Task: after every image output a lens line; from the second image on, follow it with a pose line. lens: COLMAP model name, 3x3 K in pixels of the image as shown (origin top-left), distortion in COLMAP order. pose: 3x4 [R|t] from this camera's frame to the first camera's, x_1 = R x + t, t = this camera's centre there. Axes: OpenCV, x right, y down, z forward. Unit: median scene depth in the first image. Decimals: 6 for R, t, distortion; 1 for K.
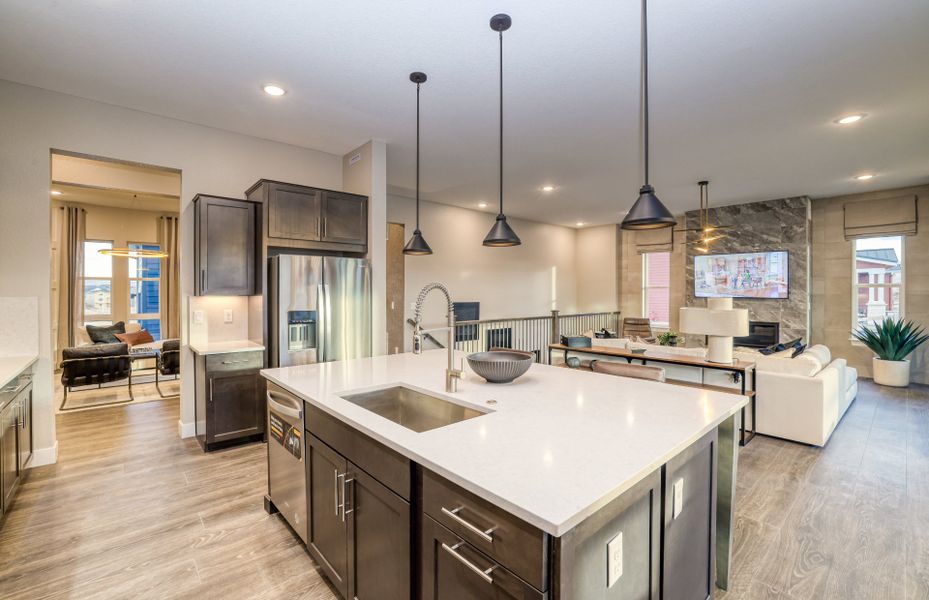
lens RADIAL K [[389.7, 0, 464.5], [0, 389.7, 294.6], [0, 0, 1]] dist [0.001125, 0.000529]
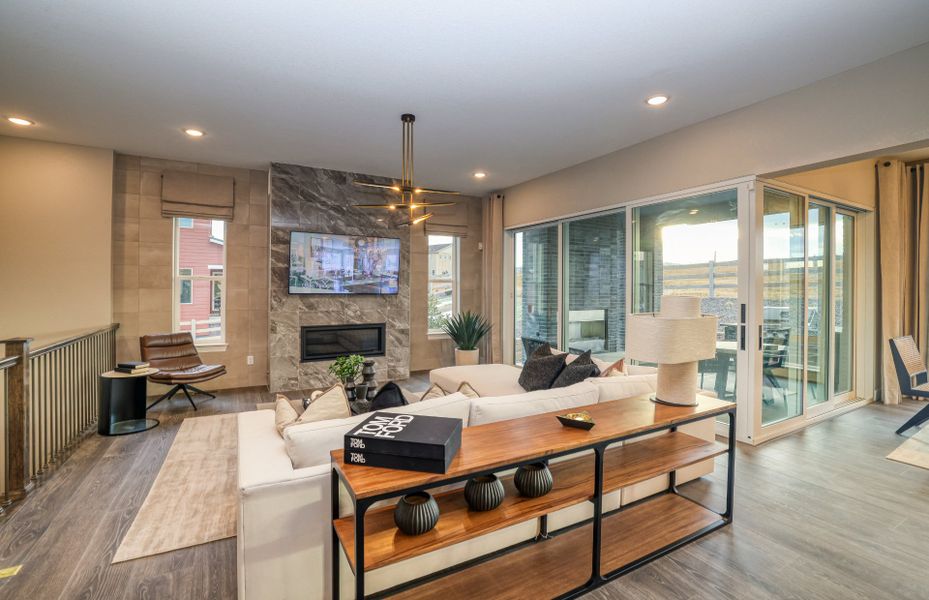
lens RADIAL K [[412.9, 0, 461.4], [0, 412.9, 290.7], [0, 0, 1]] dist [-0.017348, 0.000241]
pose [[0.239283, -0.003215, 0.970945, -0.026353], [0.000287, 0.999995, 0.003240, -0.000739], [-0.970950, -0.000497, 0.239282, 0.640053]]
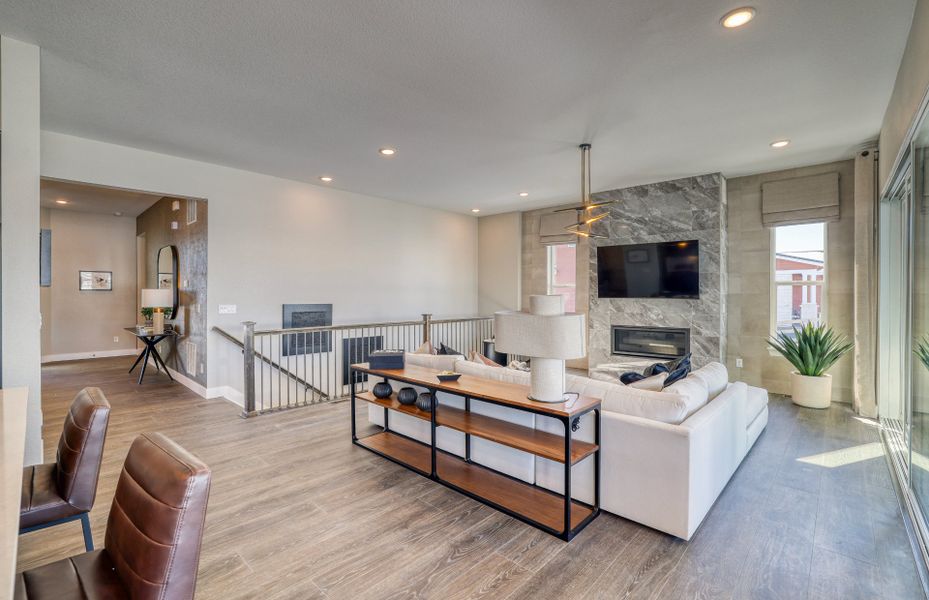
lens RADIAL K [[406.6, 0, 443.9], [0, 406.6, 296.9], [0, 0, 1]] dist [-0.018451, 0.000043]
pose [[0.997670, 0.000657, 0.068225, 0.241054], [-0.000806, 0.999997, 0.002160, 0.004738], [-0.068223, -0.002210, 0.997668, 0.196584]]
